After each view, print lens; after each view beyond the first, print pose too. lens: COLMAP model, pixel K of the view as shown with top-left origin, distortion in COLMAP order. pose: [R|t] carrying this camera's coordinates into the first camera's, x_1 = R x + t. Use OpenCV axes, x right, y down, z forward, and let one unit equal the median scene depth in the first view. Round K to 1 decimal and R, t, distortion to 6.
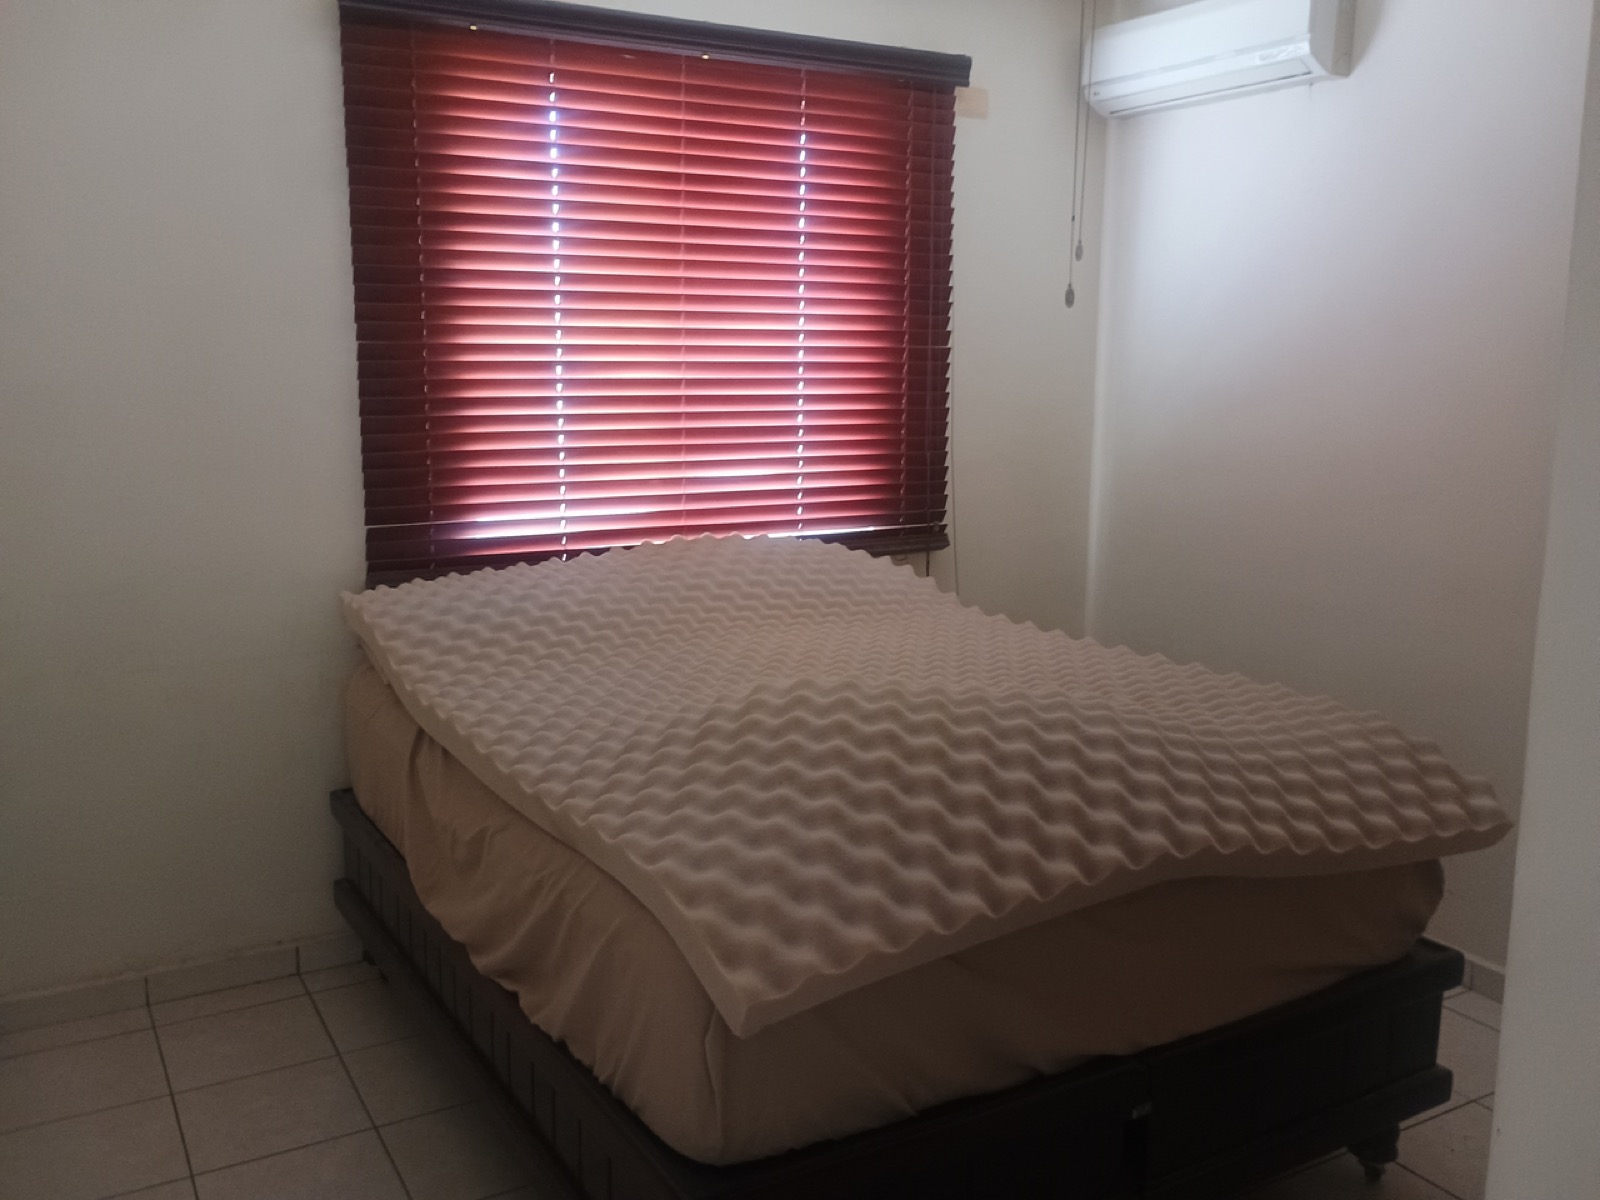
lens RADIAL K [[1377.2, 0, 800.0], [0, 1377.2, 600.0], [0, 0, 1]] dist [-0.011335, 0.003860]
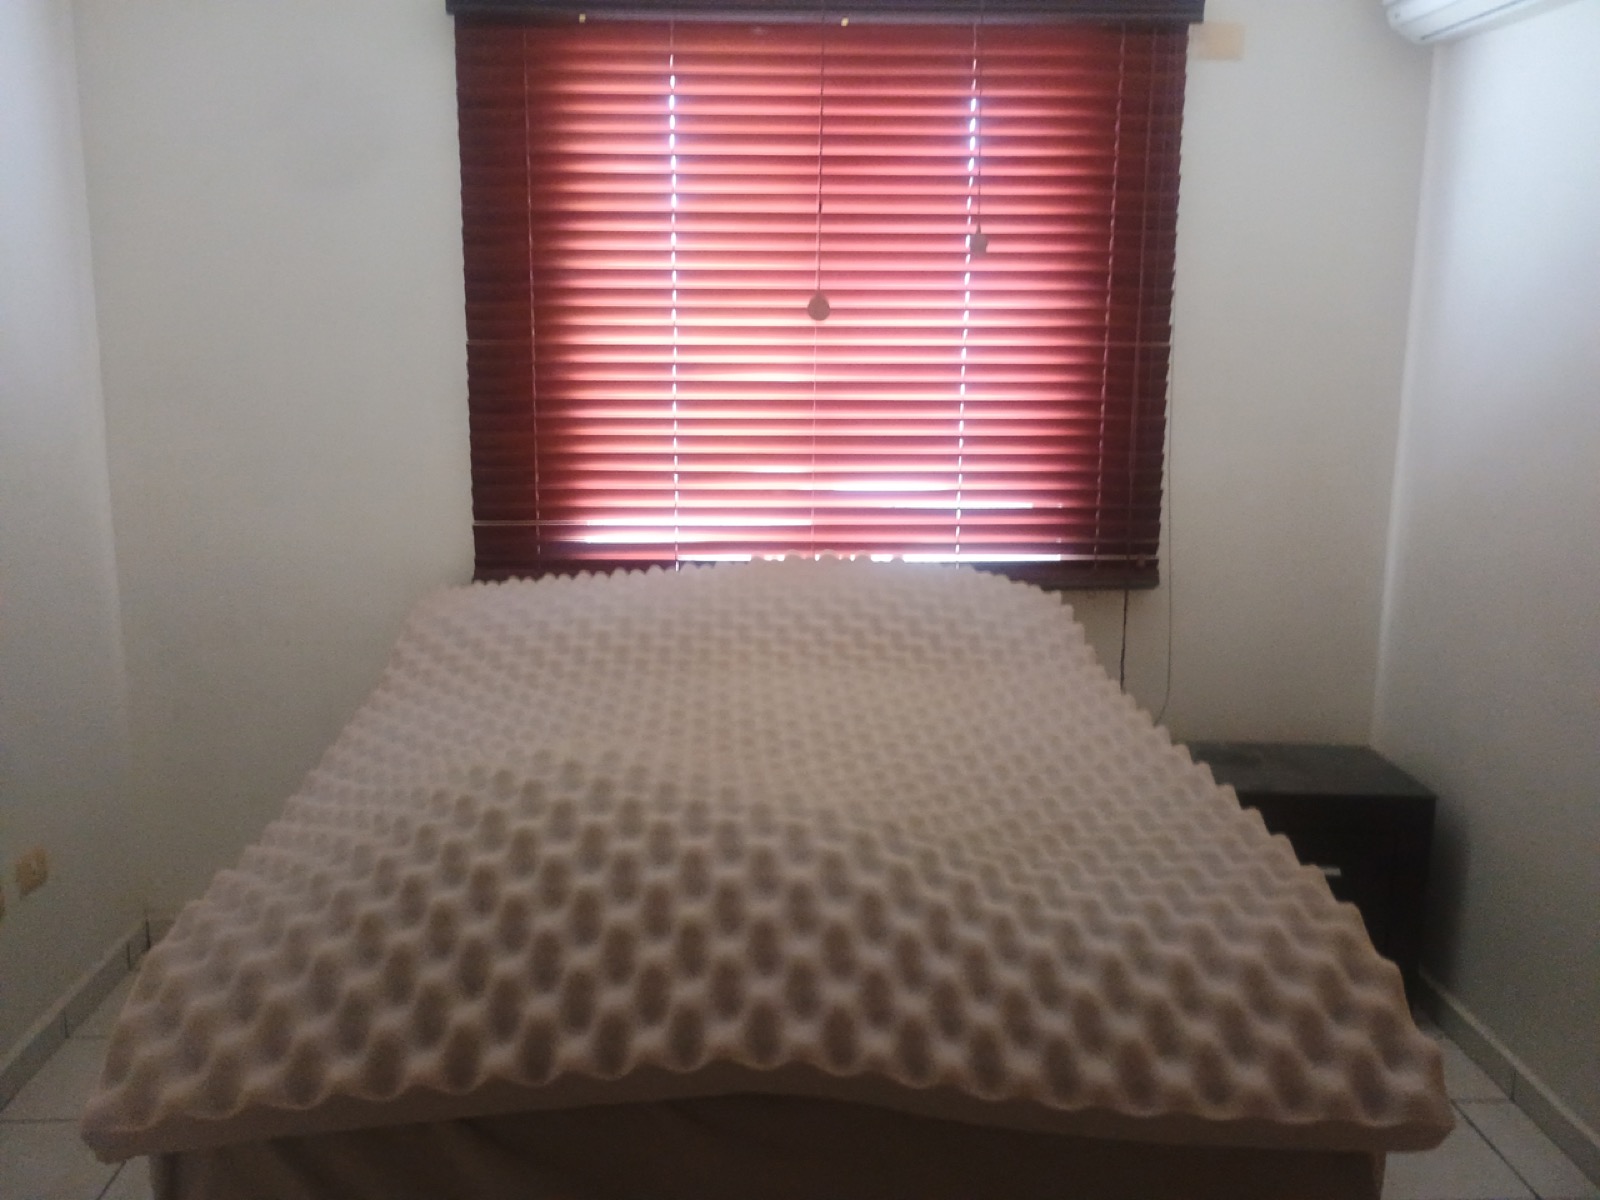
lens RADIAL K [[1334.0, 0, 798.0], [0, 1334.0, 569.4], [0, 0, 1]] dist [0.073097, -0.161266]
pose [[0.884772, 0.074125, -0.460091, 0.320455], [-0.080329, 0.996750, 0.006110, -0.040492], [0.459048, 0.031553, 0.887851, 0.210361]]
